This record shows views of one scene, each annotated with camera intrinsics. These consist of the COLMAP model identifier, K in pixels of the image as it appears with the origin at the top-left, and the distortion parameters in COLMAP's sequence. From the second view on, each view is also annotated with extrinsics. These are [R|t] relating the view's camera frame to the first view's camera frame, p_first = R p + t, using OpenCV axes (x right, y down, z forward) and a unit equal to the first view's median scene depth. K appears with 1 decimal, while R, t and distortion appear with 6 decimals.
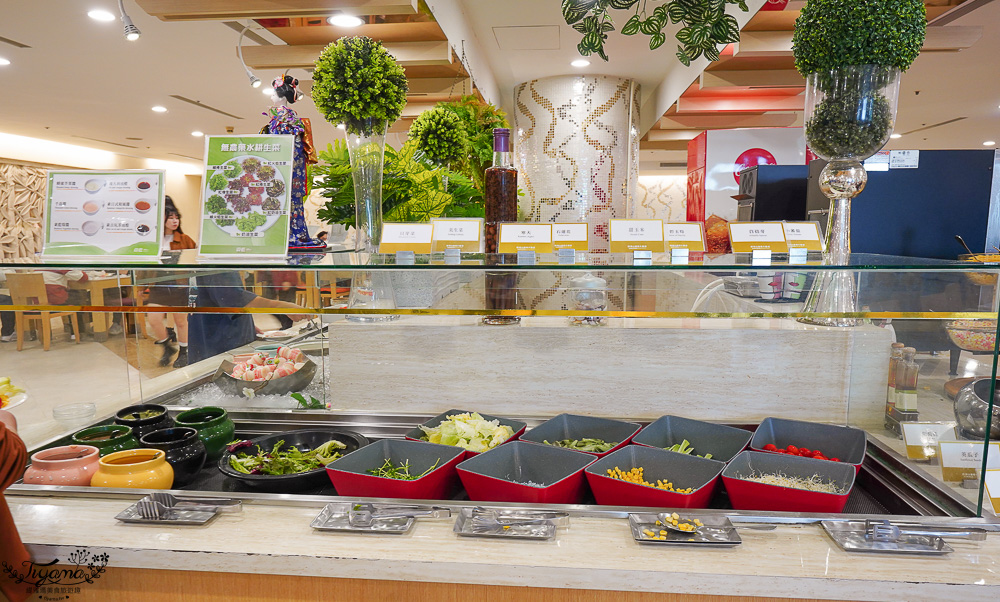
lens RADIAL K [[697.4, 0, 500.0], [0, 697.4, 301.0], [0, 0, 1]] dist [-0.000927, -0.000587]
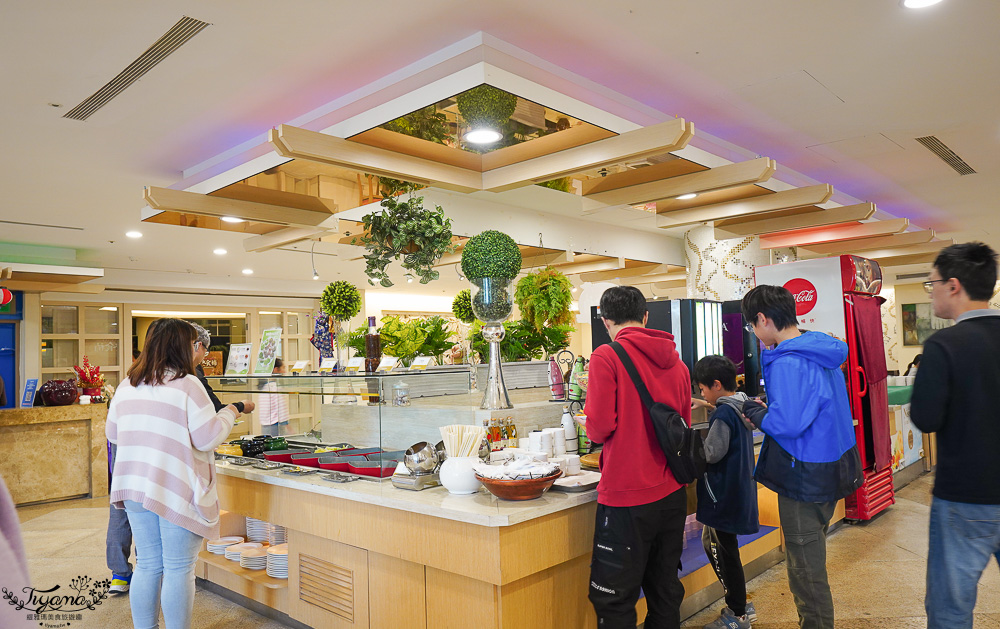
lens RADIAL K [[710.3, 0, 500.0], [0, 710.3, 314.5], [0, 0, 1]] dist [0.002441, 0.000446]
pose [[0.791210, -0.056648, -0.608915, 1.729116], [-0.034032, 0.990079, -0.136328, 0.047094], [0.610596, 0.128586, 0.781433, -0.553303]]
